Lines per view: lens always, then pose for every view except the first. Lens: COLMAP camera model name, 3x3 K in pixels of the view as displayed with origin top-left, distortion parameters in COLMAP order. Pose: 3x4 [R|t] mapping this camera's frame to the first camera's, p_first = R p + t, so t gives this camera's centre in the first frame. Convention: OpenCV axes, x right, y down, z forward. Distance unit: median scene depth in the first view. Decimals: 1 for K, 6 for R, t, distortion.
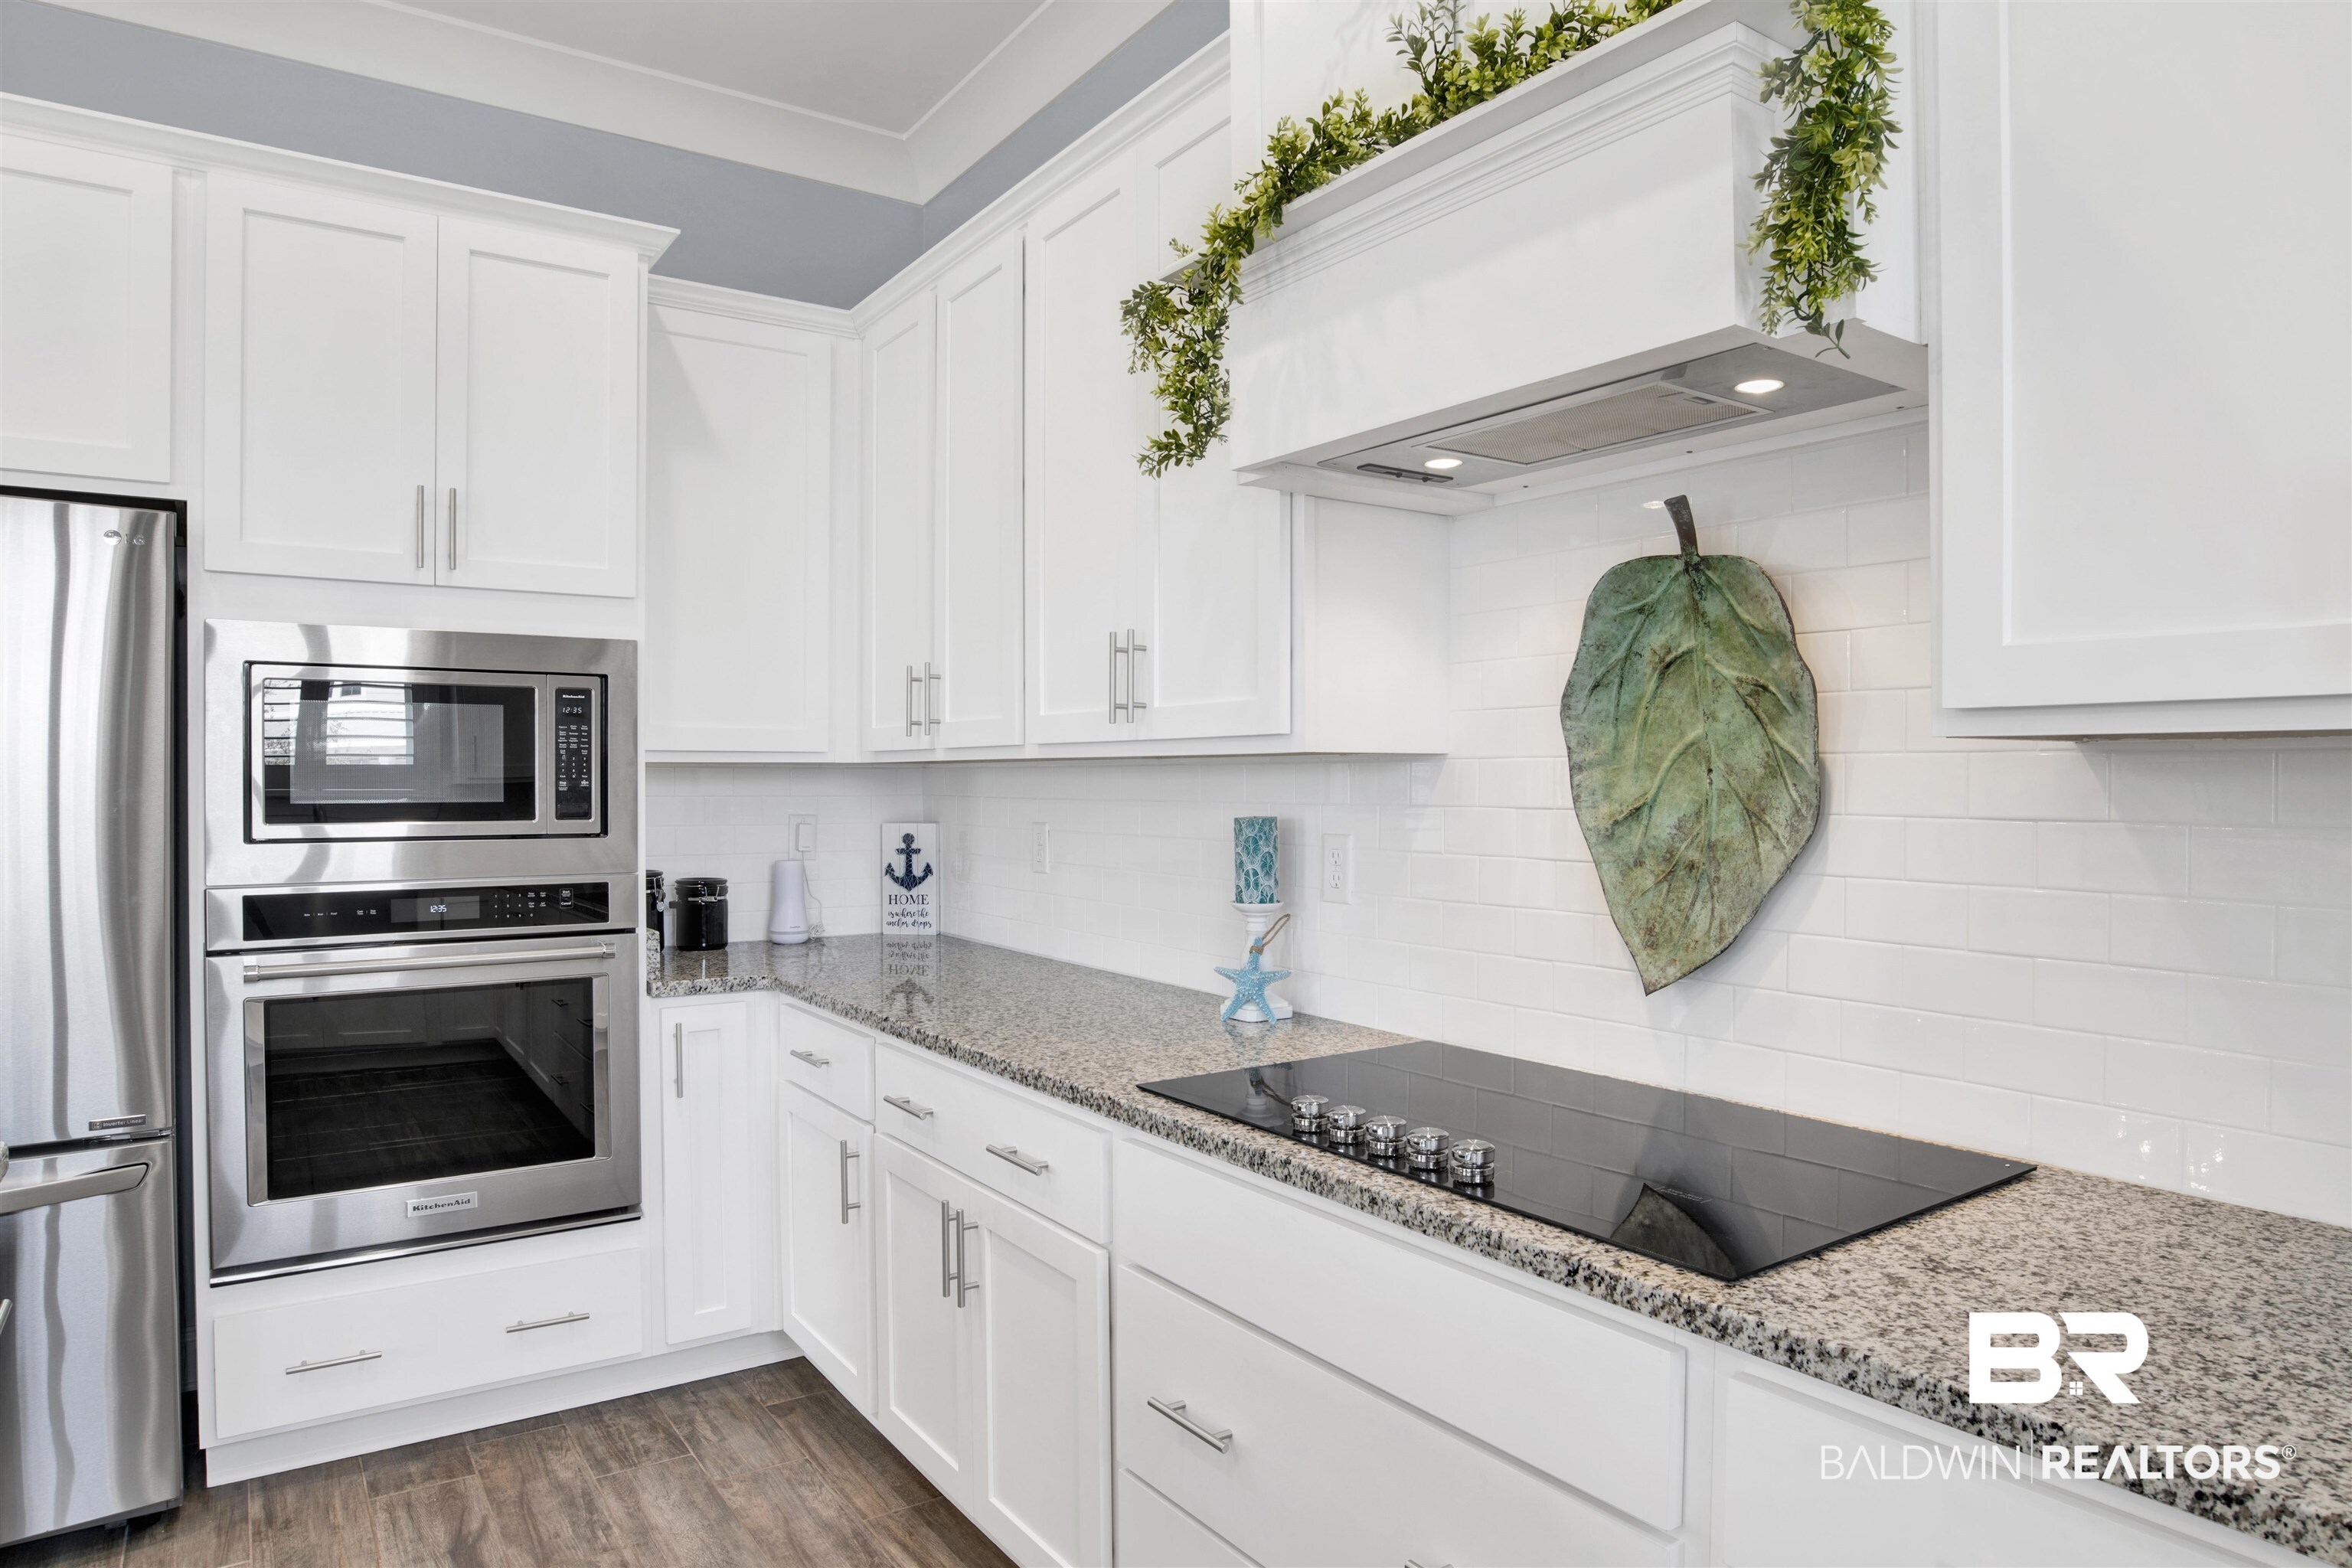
lens RADIAL K [[1431.6, 0, 1138.7], [0, 1431.6, 798.0], [0, 0, 1]] dist [-0.042728, 0.001992]
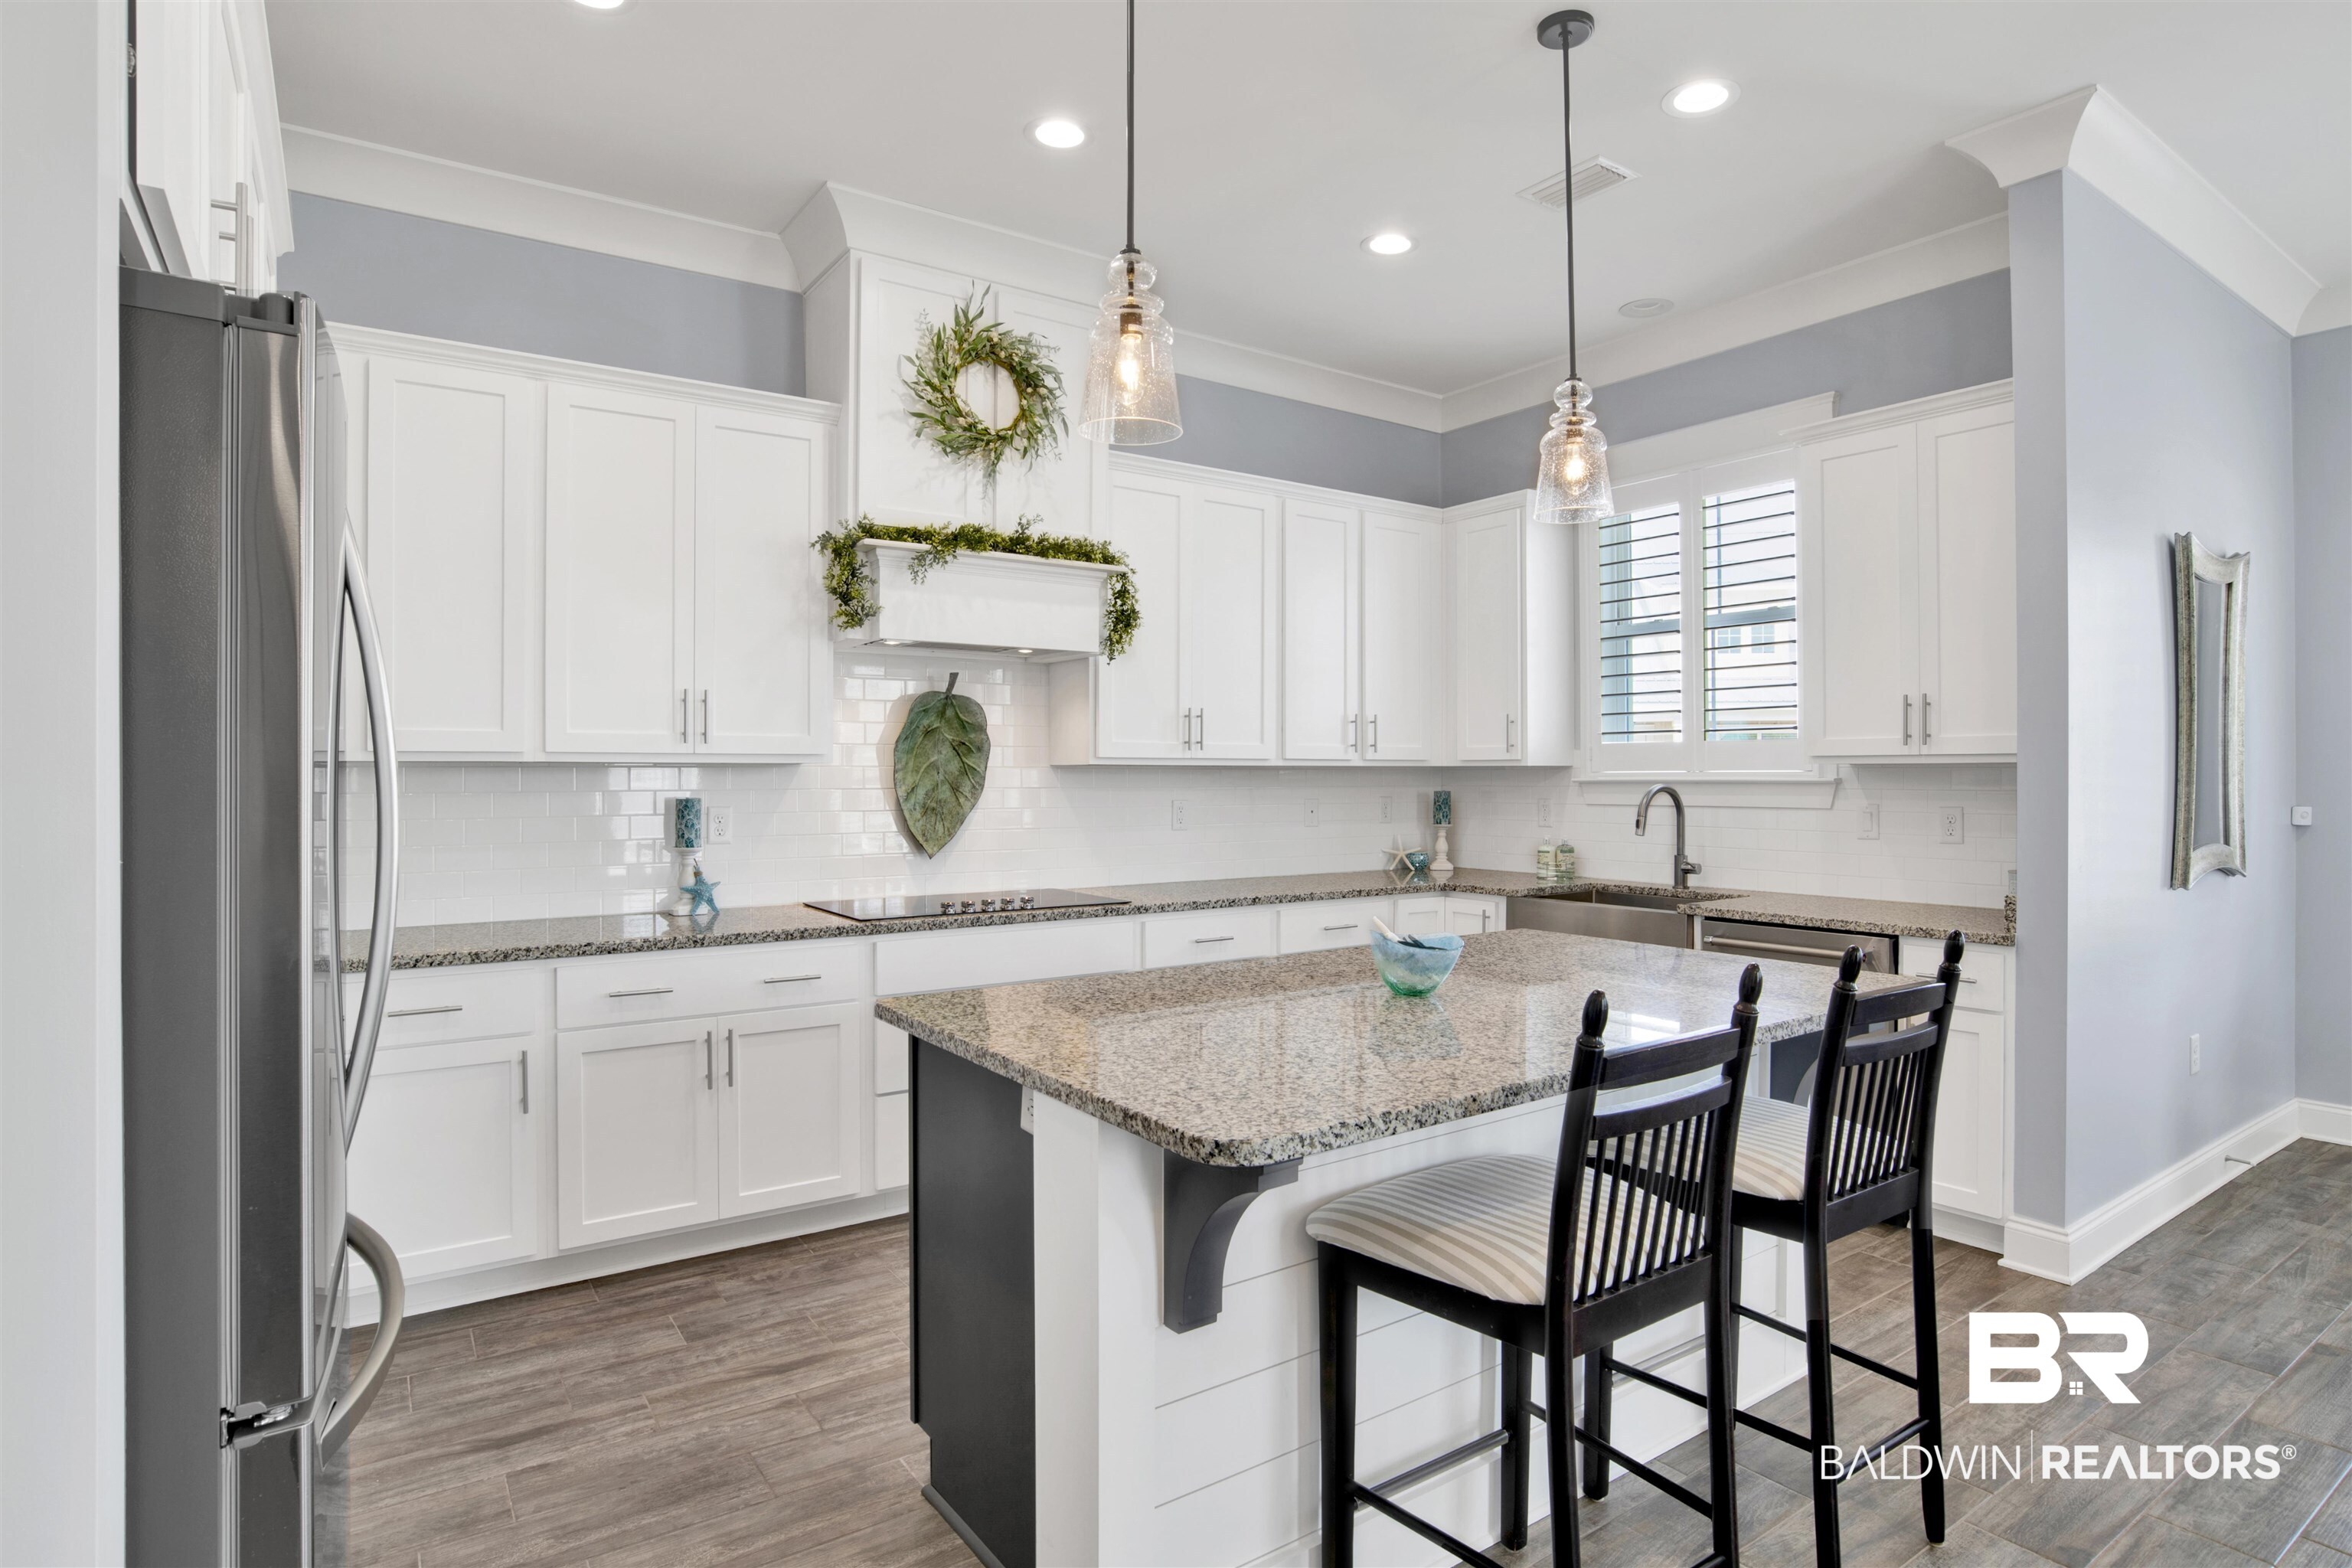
lens RADIAL K [[1236.4, 0, 1186.6], [0, 1236.4, 770.1], [0, 0, 1]] dist [-0.044647, 0.003002]
pose [[-0.018464, 0.005512, 0.999814, -1.576934], [0.015283, 0.999870, -0.005230, -0.004056], [-0.999713, 0.015183, -0.018546, 0.475035]]
